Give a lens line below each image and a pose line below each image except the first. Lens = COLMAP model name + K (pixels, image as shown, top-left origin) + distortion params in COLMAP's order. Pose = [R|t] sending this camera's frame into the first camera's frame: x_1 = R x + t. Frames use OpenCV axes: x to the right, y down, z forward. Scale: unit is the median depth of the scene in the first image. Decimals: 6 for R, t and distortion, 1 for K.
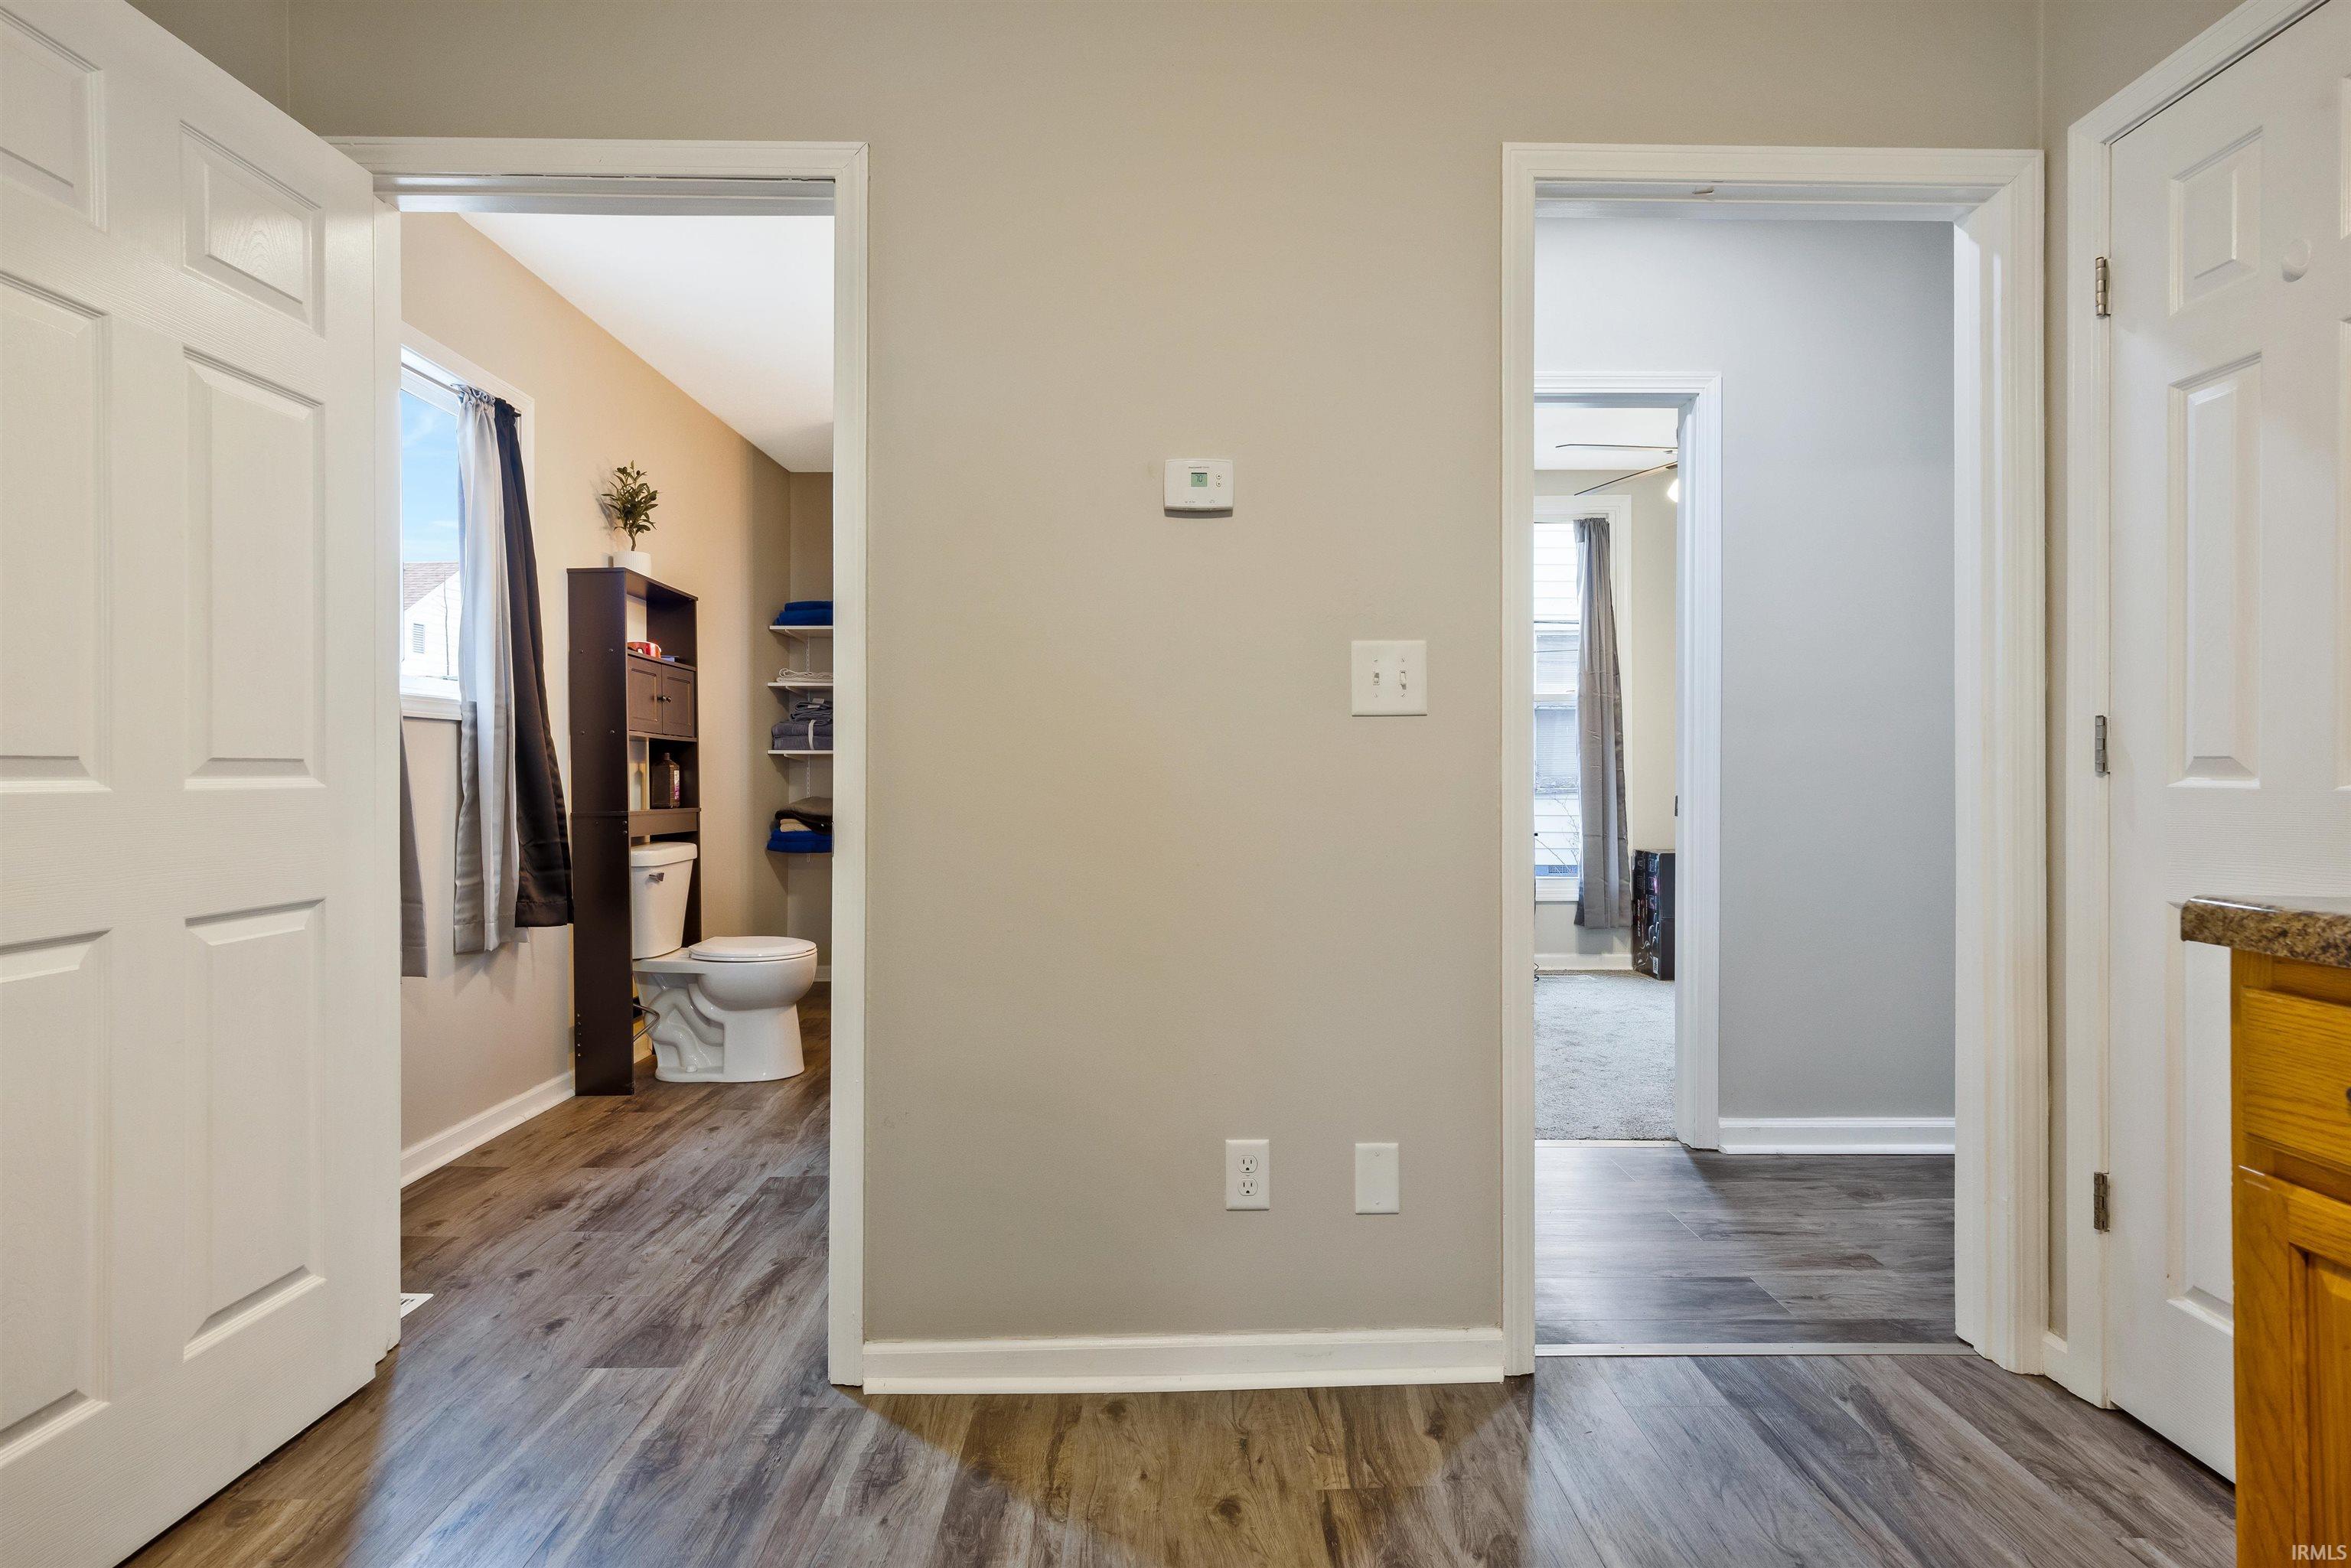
lens RADIAL K [[1130.6, 0, 1175.5], [0, 1130.6, 784.0], [0, 0, 1]] dist [-0.022298, -0.000149]
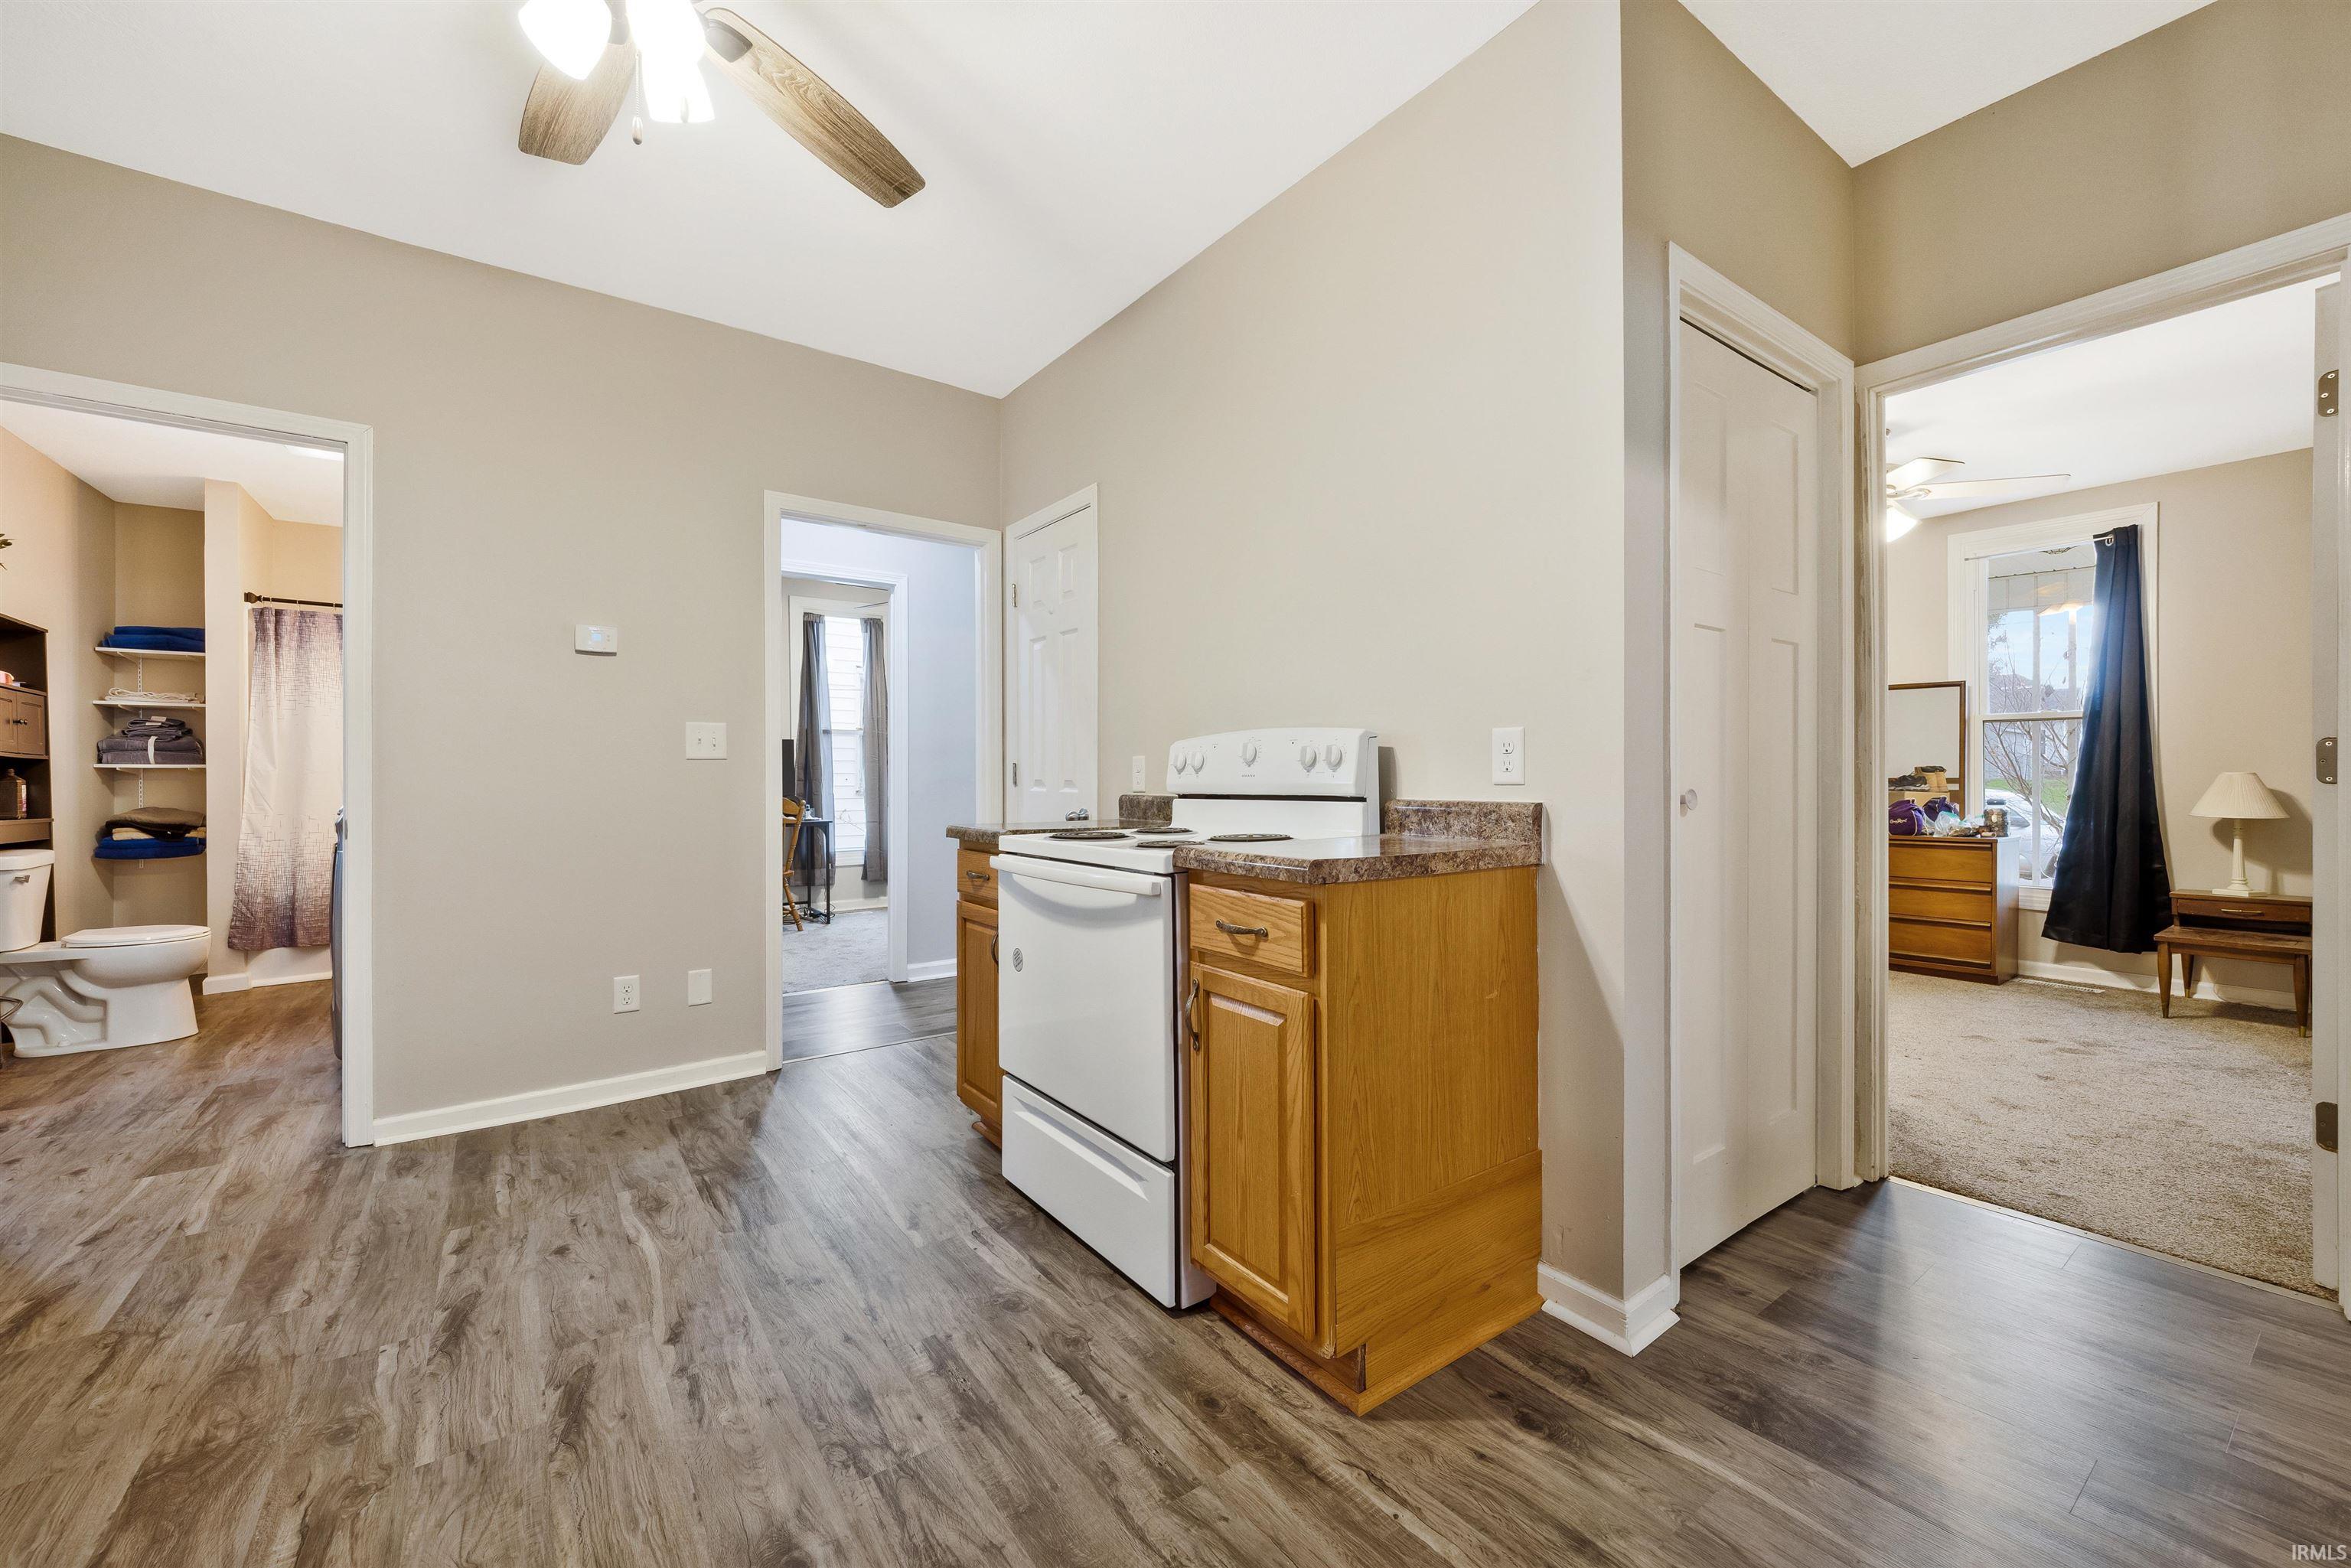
lens RADIAL K [[937.6, 0, 1168.9], [0, 937.6, 771.4], [0, 0, 1]] dist [-0.001171, -0.000026]
pose [[0.821553, 0.000297, 0.570132, -0.060495], [0.007933, 0.999897, -0.011951, -0.008415], [-0.570077, 0.014342, 0.821466, -0.585271]]
